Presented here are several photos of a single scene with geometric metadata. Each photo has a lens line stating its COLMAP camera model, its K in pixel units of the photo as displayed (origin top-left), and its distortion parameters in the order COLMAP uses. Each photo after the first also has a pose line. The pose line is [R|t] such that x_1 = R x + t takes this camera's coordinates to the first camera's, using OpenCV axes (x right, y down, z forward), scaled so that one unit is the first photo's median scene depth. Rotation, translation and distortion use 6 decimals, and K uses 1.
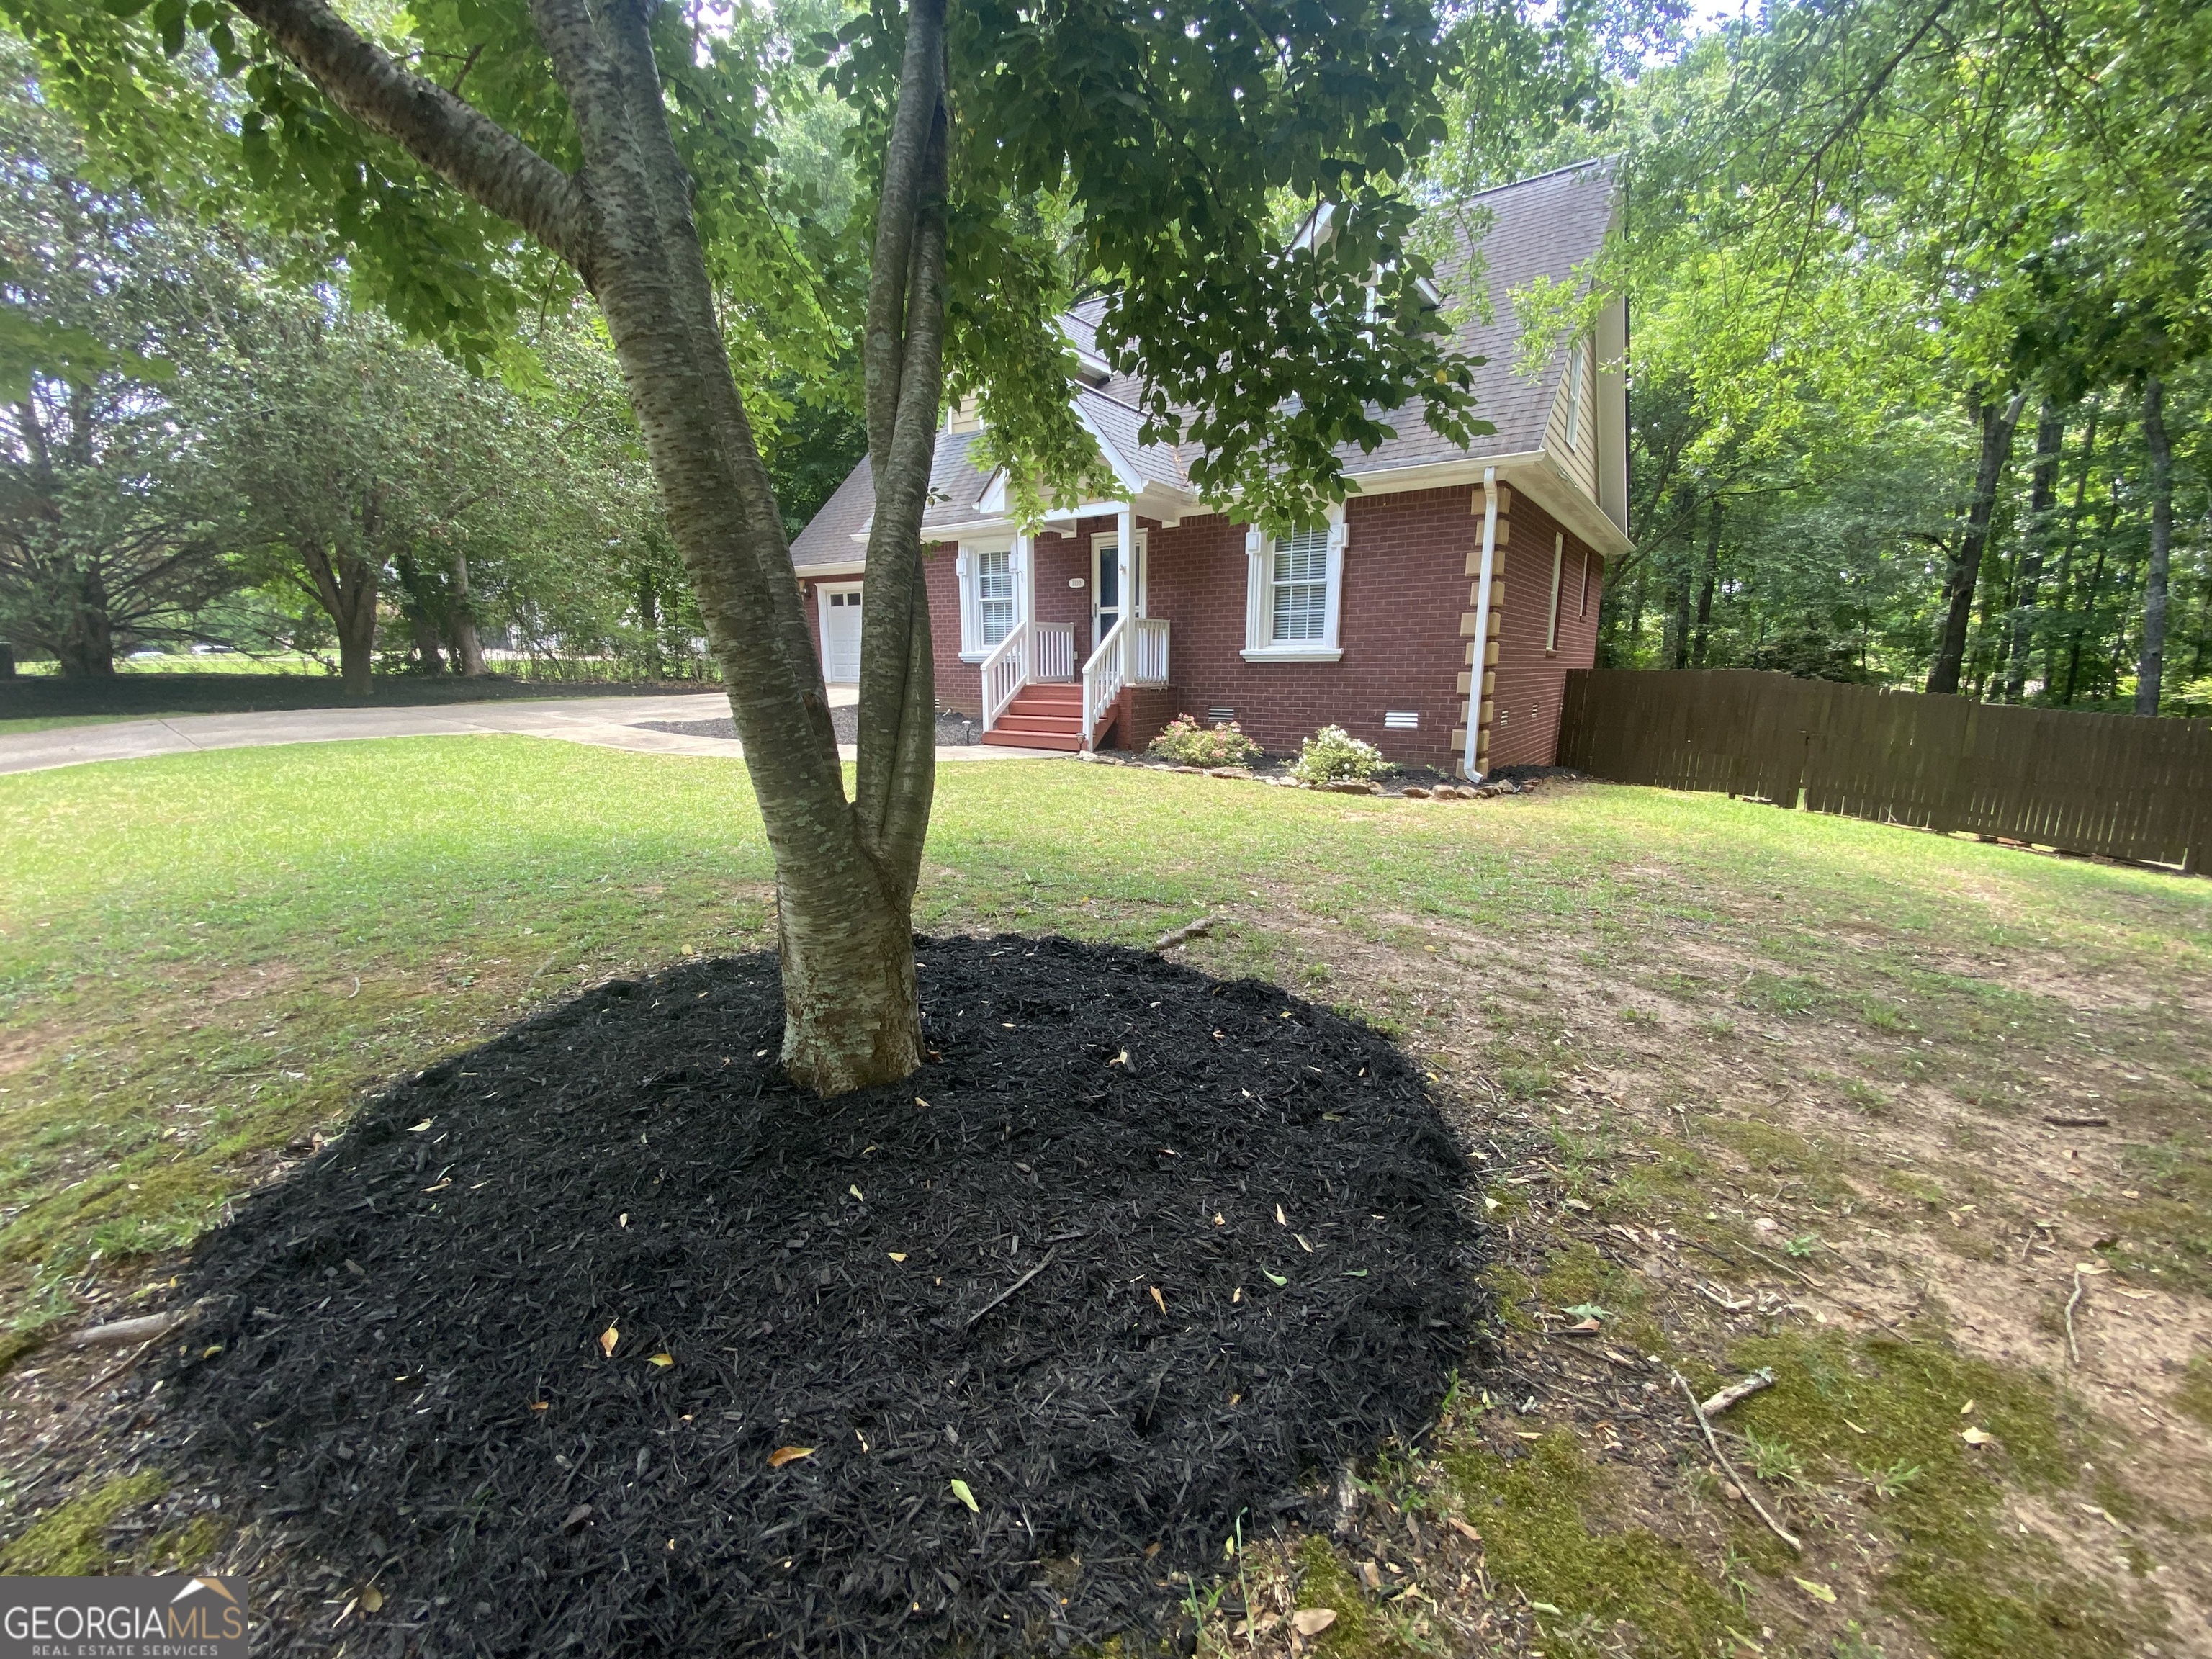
lens RADIAL K [[889.6, 0, 1094.9], [0, 889.6, 842.8], [0, 0, 1]] dist [0.053039, -0.043034]
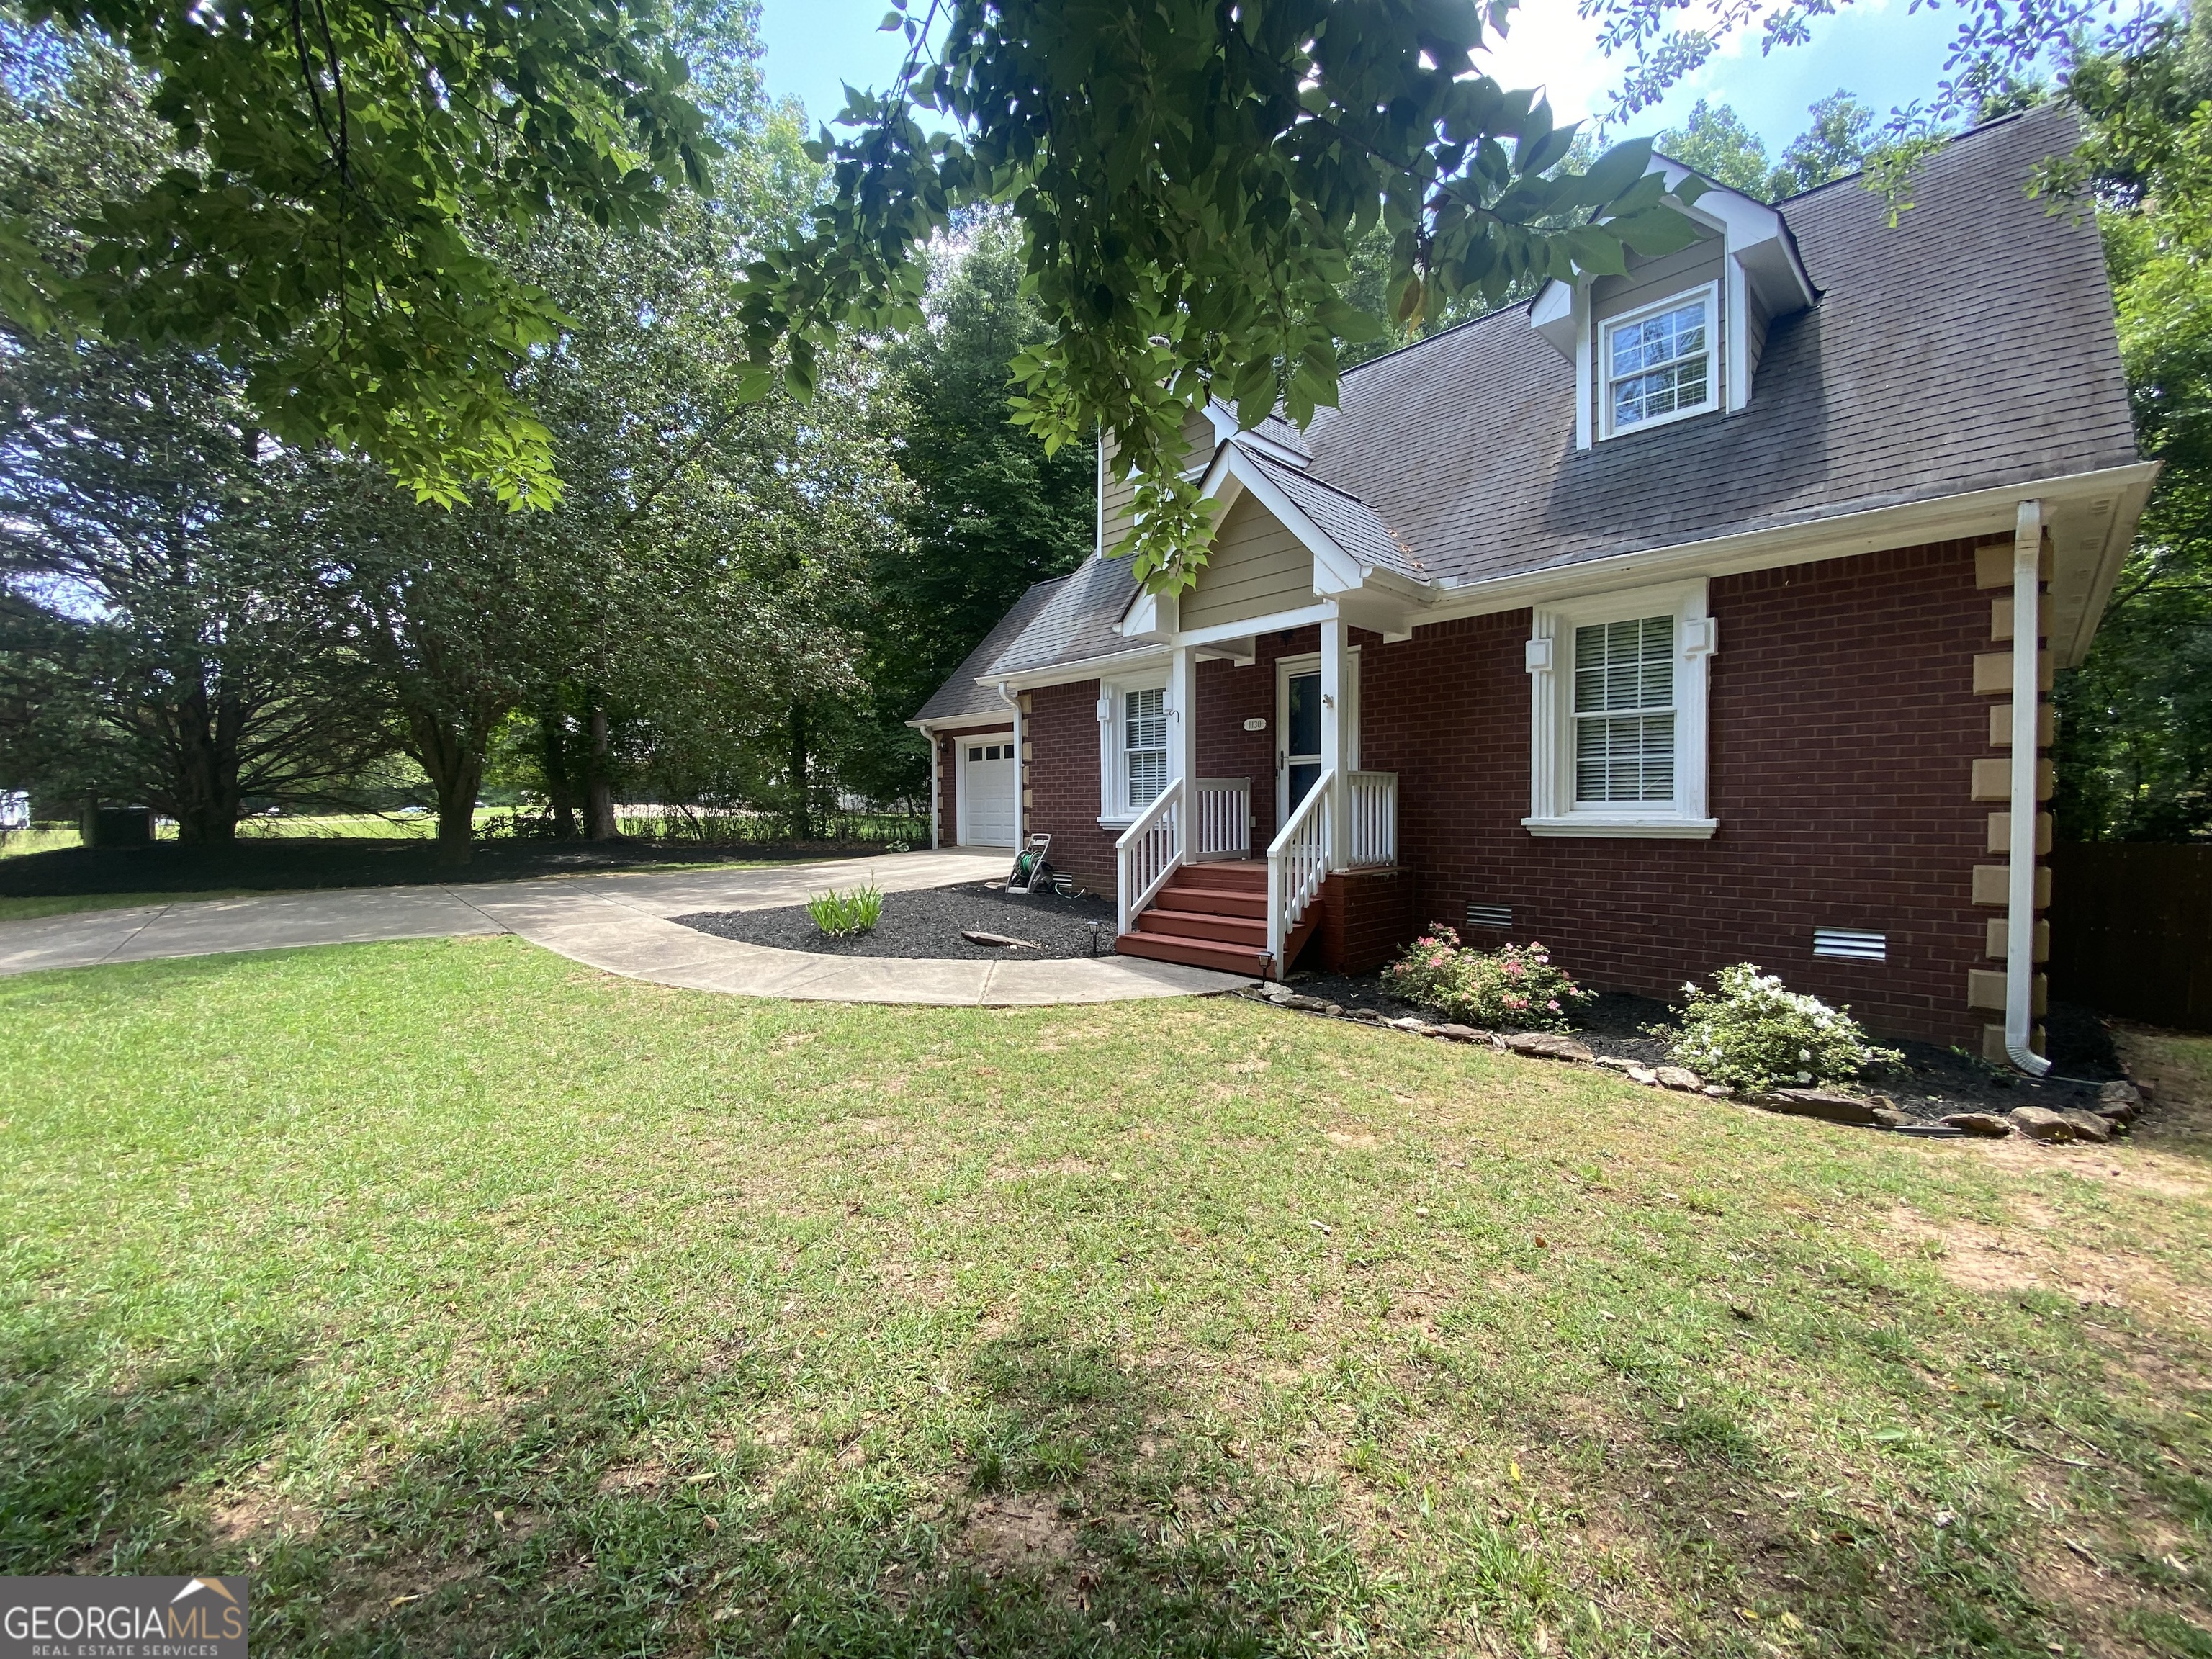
lens RADIAL K [[885.6, 0, 1092.1], [0, 885.6, 838.2], [0, 0, 1]] dist [0.021334, -0.025008]
pose [[0.982055, -0.001104, -0.188592, -0.016554], [-0.029776, 0.986533, -0.160828, -0.092532], [0.186230, 0.163557, 0.968797, 0.338755]]
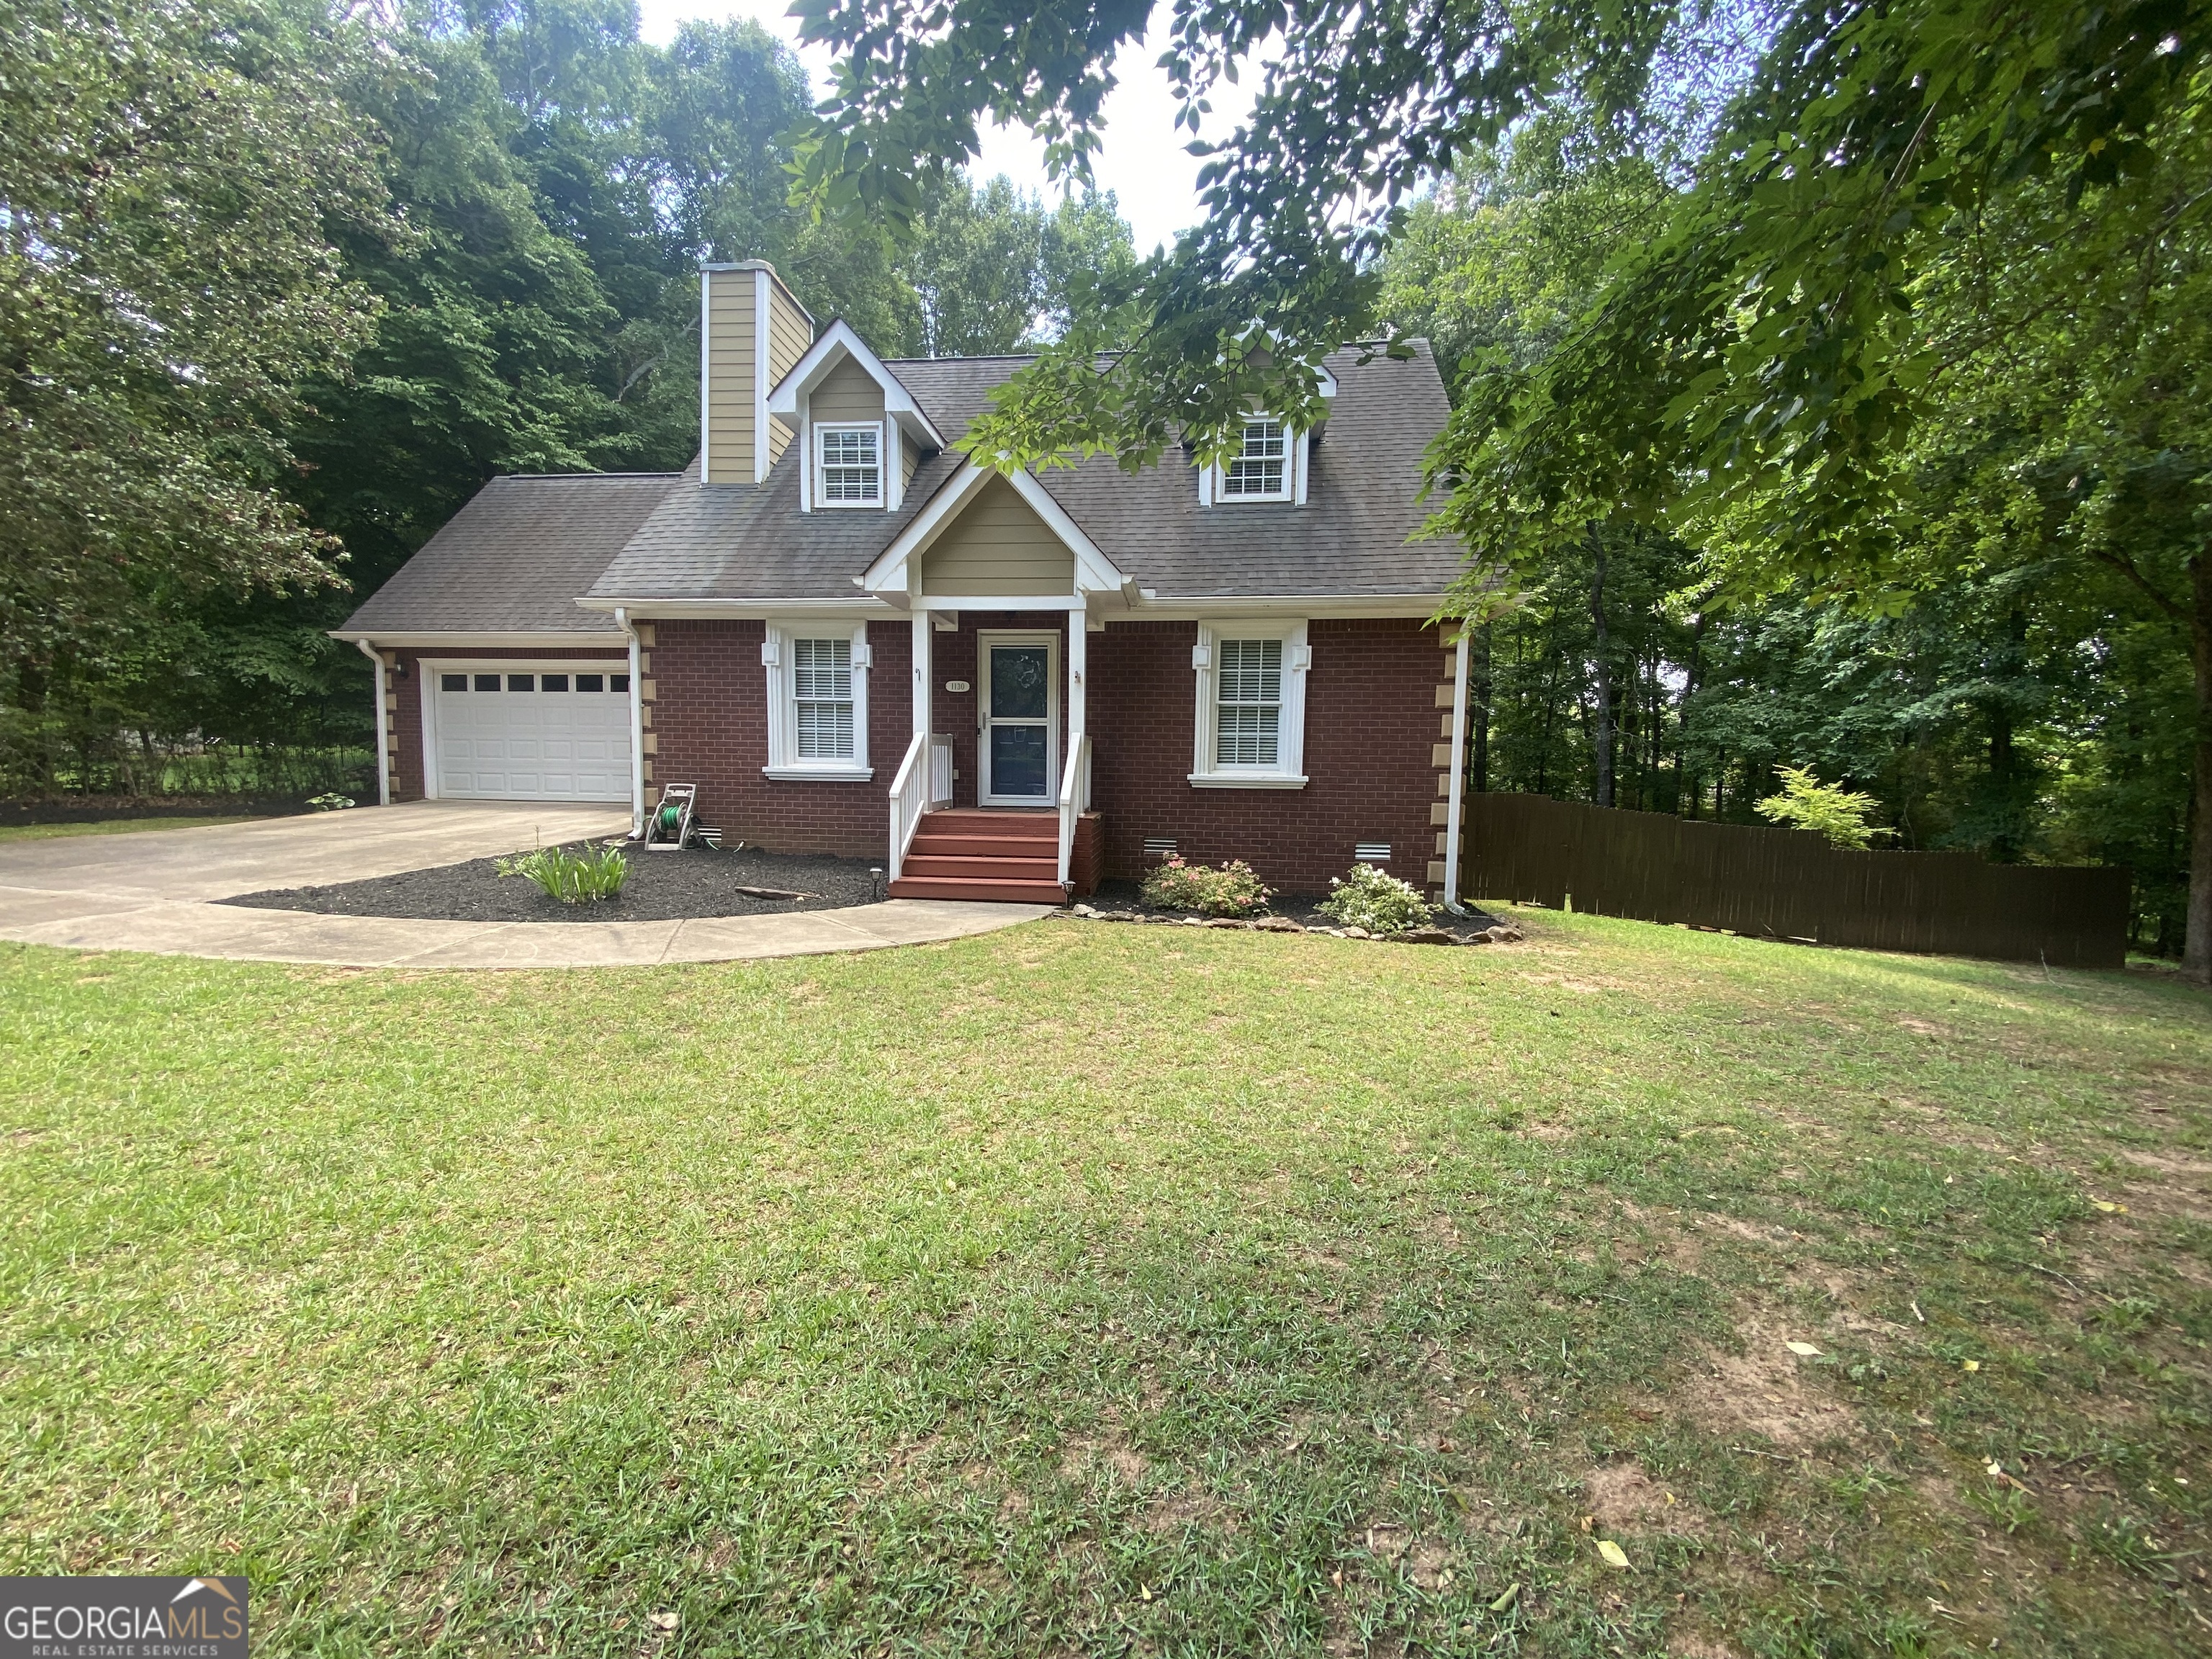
lens RADIAL K [[889.6, 0, 1094.9], [0, 889.6, 842.8], [0, 0, 1]] dist [0.053039, -0.043034]
pose [[0.872732, -0.028358, 0.487375, -0.345895], [0.081510, 0.992763, -0.088195, -0.081227], [-0.481346, 0.116697, 0.868728, 0.299434]]
